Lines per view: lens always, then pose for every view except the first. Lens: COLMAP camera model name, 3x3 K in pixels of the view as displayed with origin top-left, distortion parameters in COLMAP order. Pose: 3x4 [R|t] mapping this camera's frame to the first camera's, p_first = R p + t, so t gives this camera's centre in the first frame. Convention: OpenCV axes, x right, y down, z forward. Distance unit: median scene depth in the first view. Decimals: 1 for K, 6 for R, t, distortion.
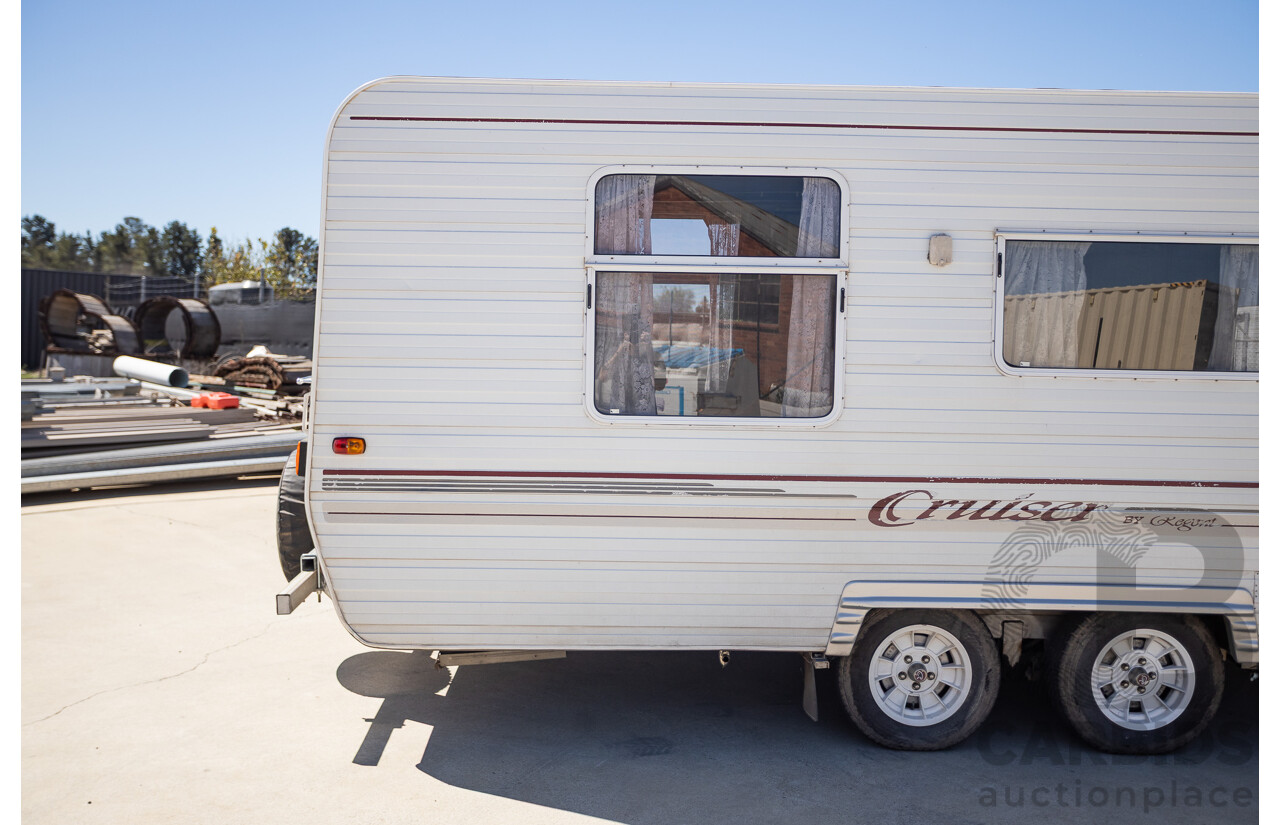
lens RADIAL K [[1256.4, 0, 646.3], [0, 1256.4, 413.1], [0, 0, 1]] dist [0.000689, 0.000000]
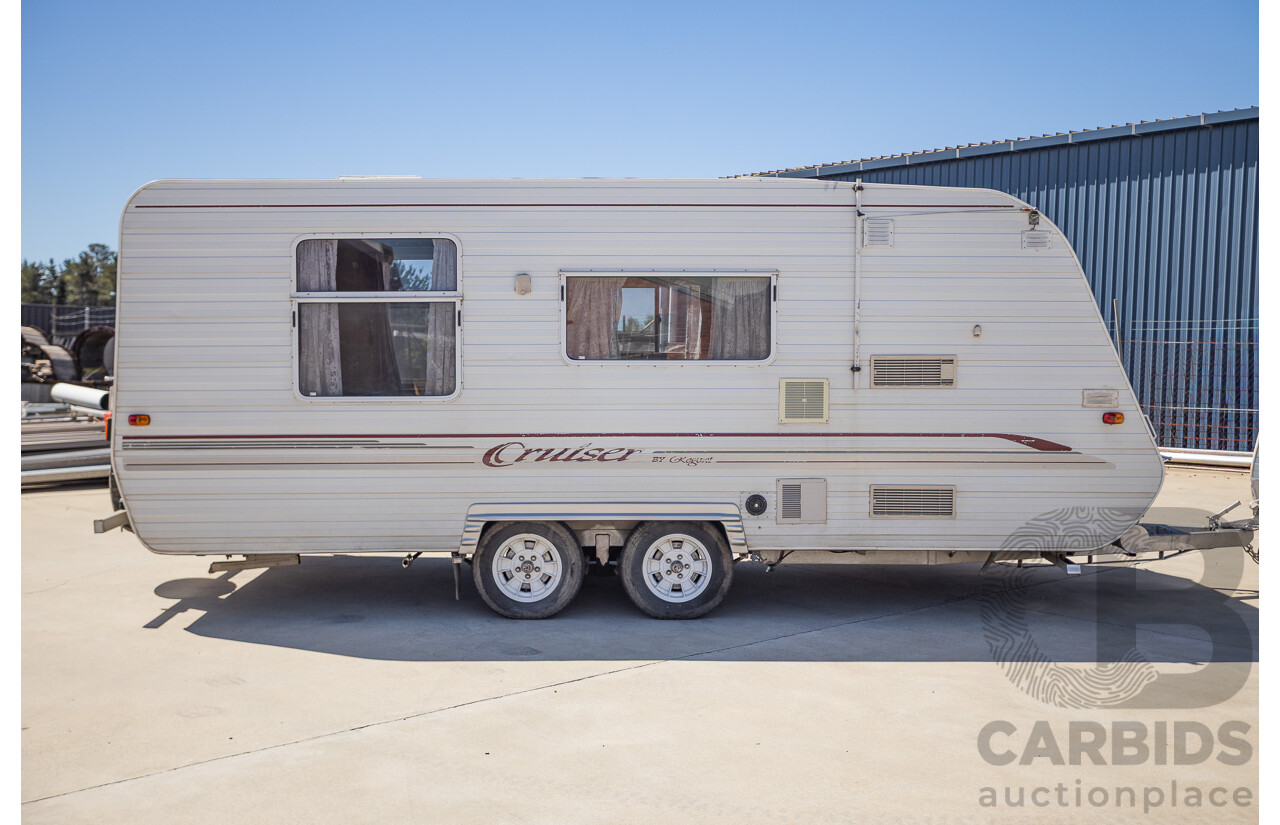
lens RADIAL K [[1346.0, 0, 639.1], [0, 1346.0, 406.1], [0, 0, 1]] dist [0.013647, 0.000000]
pose [[0.999765, -0.019767, -0.008932, 0.380157], [0.019525, 0.999459, -0.026484, 0.063367], [0.009451, 0.026304, 0.999609, -0.622715]]
